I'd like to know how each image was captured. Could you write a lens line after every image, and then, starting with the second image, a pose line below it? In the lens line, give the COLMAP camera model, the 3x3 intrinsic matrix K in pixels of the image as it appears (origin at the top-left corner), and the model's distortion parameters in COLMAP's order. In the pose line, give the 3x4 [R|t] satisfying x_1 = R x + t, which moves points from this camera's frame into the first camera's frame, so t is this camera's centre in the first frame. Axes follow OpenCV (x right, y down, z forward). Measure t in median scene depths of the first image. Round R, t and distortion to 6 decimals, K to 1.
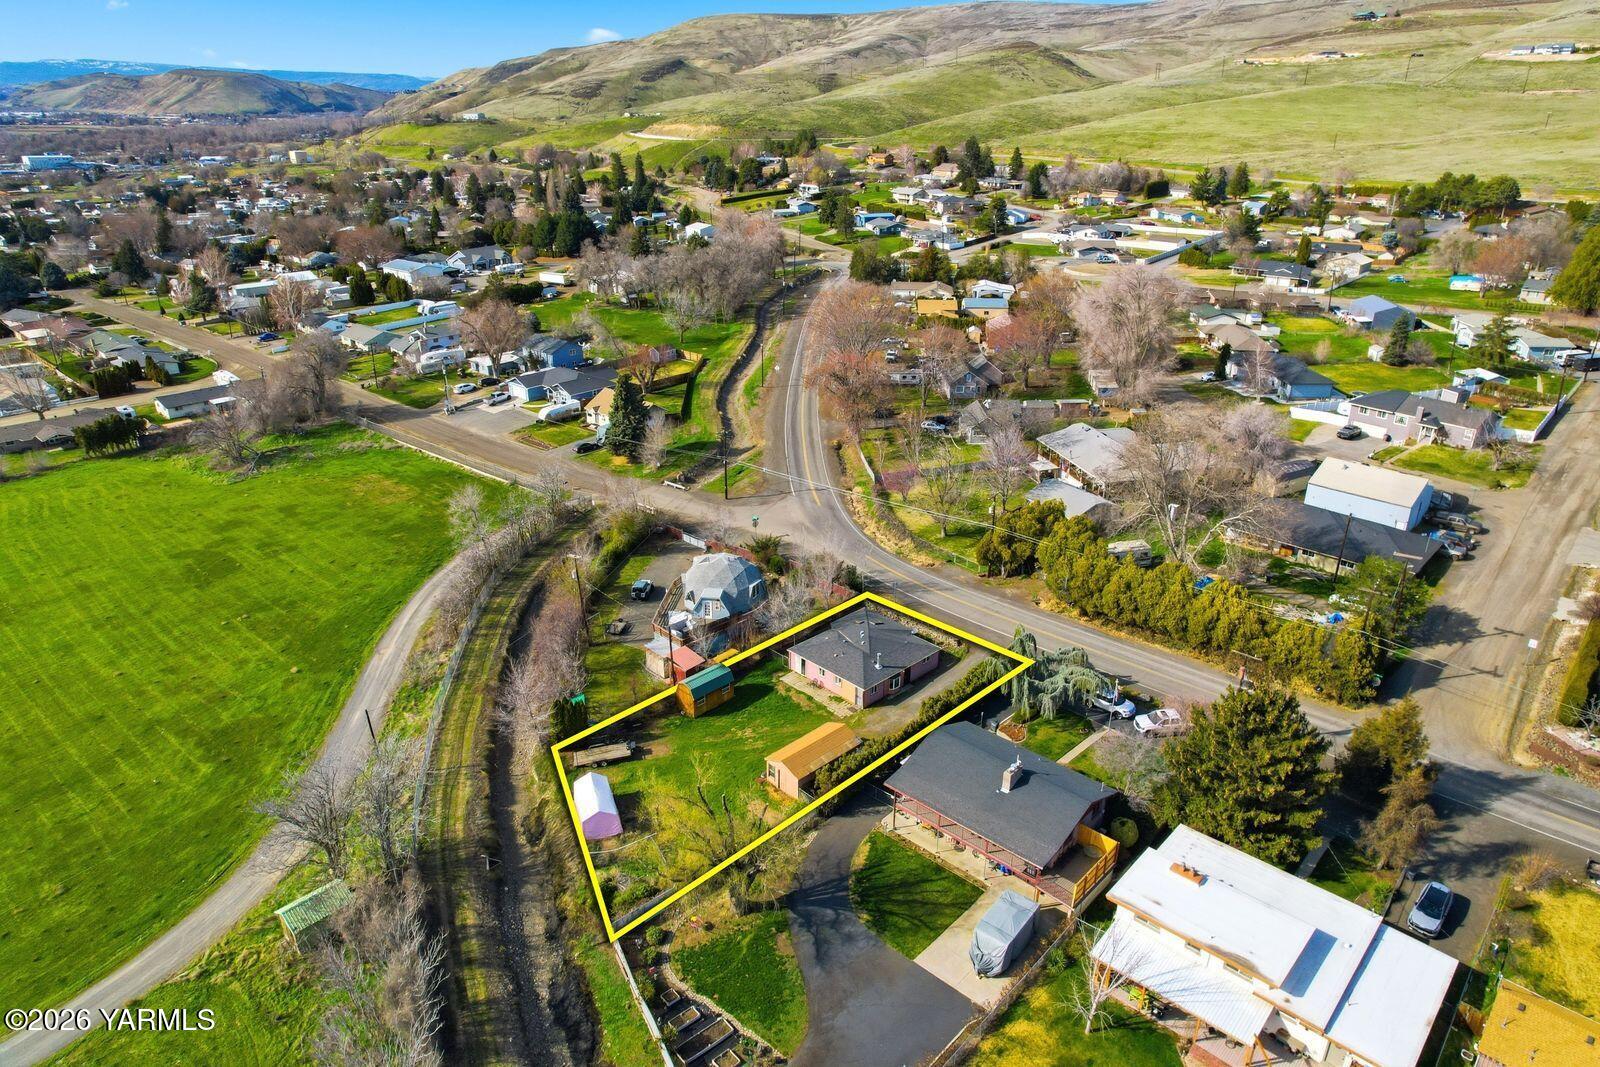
lens RADIAL K [[1013.9, 0, 800.0], [0, 1013.9, 533.5], [0, 0, 1]] dist [-0.082224, 0.068970]
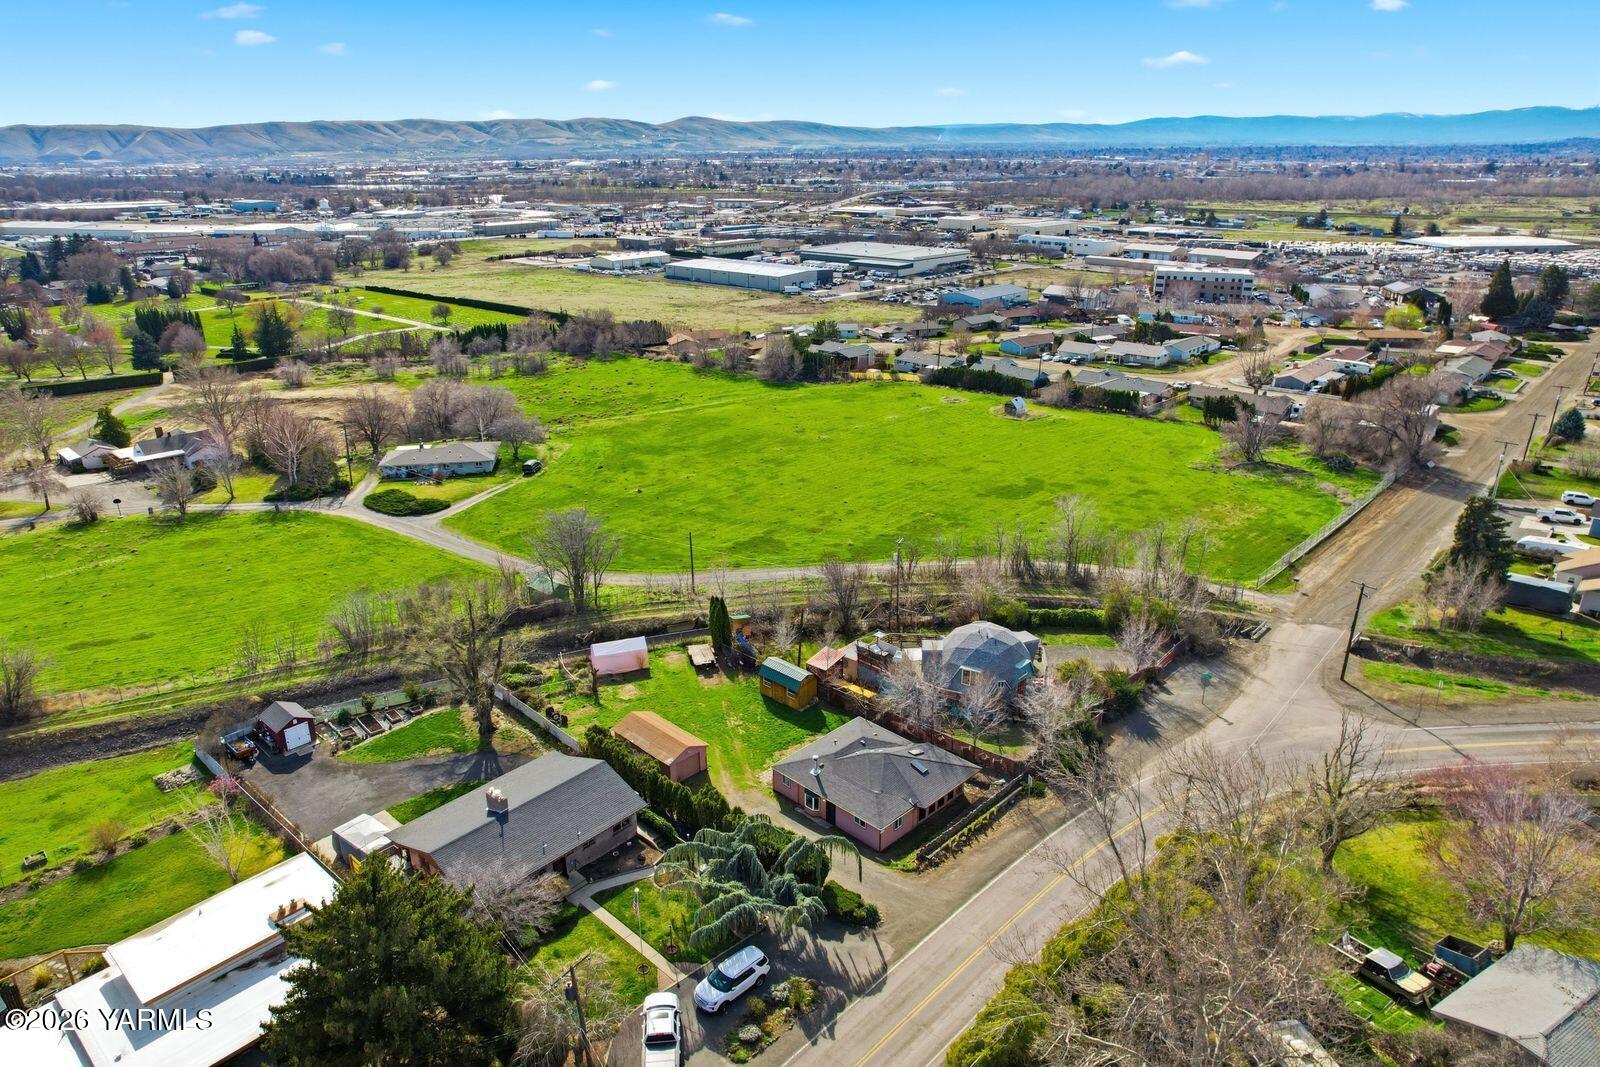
lens RADIAL K [[1034.7, 0, 800.0], [0, 1034.7, 533.5], [0, 0, 1]] dist [-0.104130, 0.089253]
pose [[0.010837, 0.346944, -0.937823, 0.223805], [-0.390330, 0.864940, 0.315470, -0.082328], [0.920611, 0.362642, 0.144796, 0.237305]]
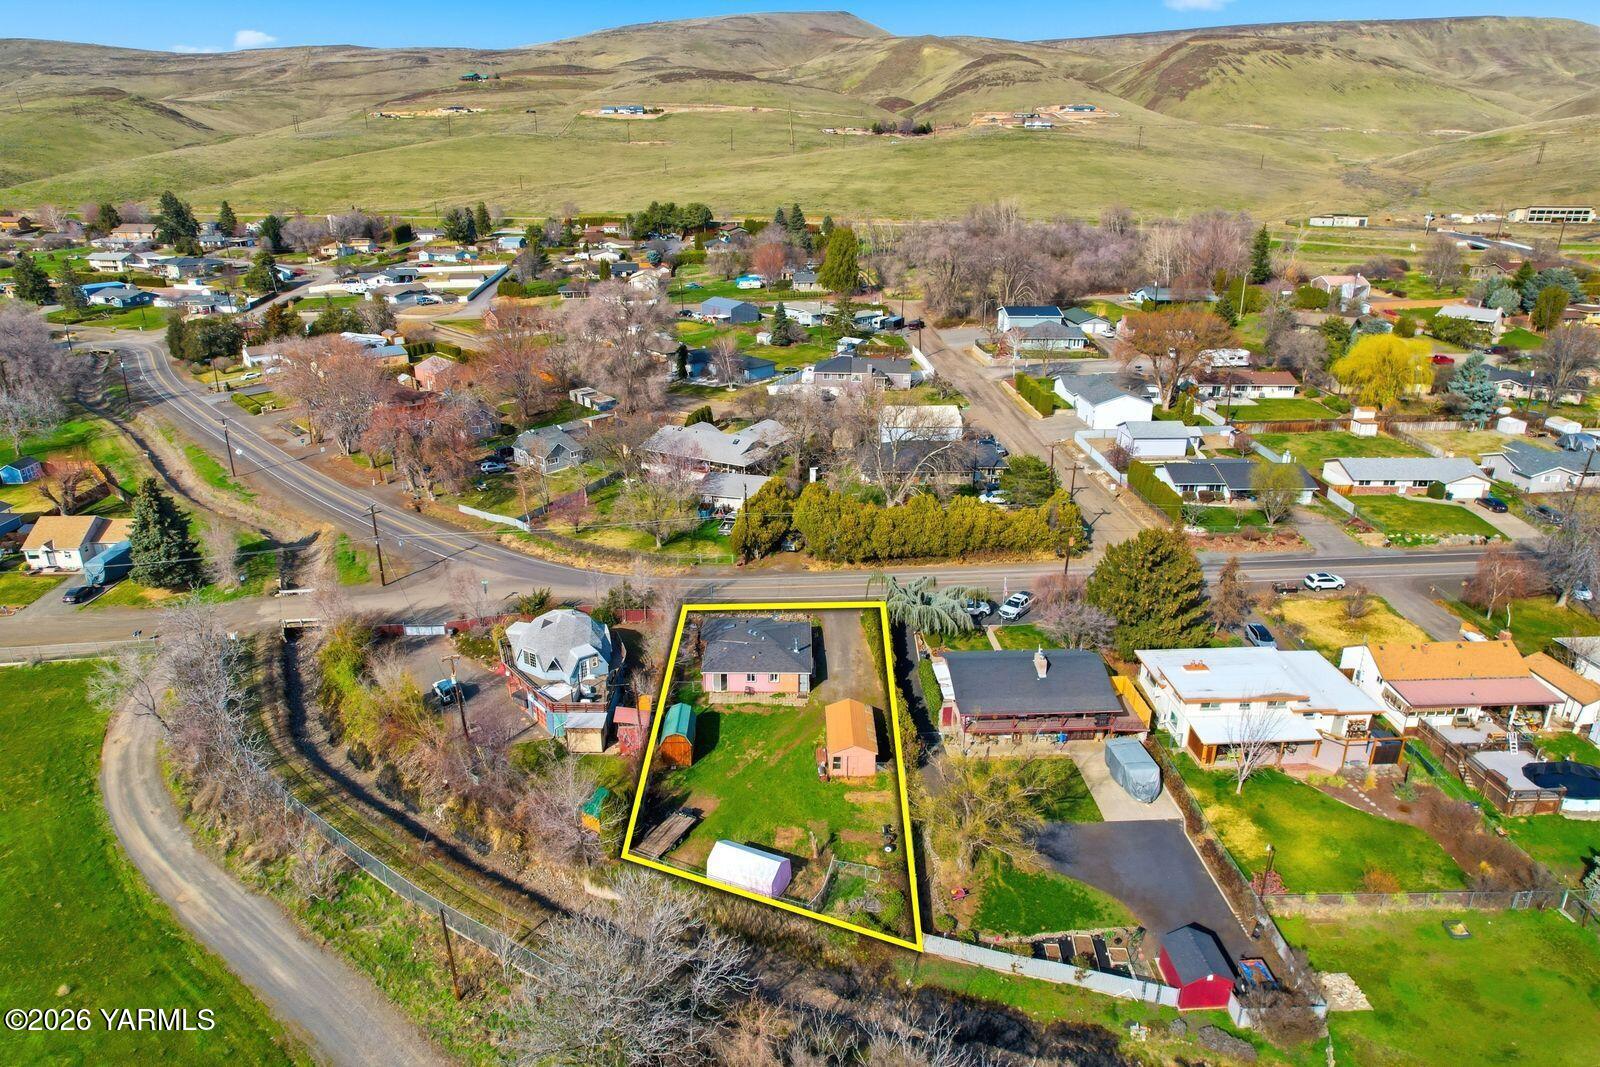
lens RADIAL K [[1013.9, 0, 800.0], [0, 1013.9, 533.5], [0, 0, 1]] dist [-0.082224, 0.068970]
pose [[0.692934, -0.250130, 0.676223, -0.168335], [0.282864, 0.957013, 0.064138, -0.013618], [-0.663197, 0.146836, 0.733900, 0.066580]]
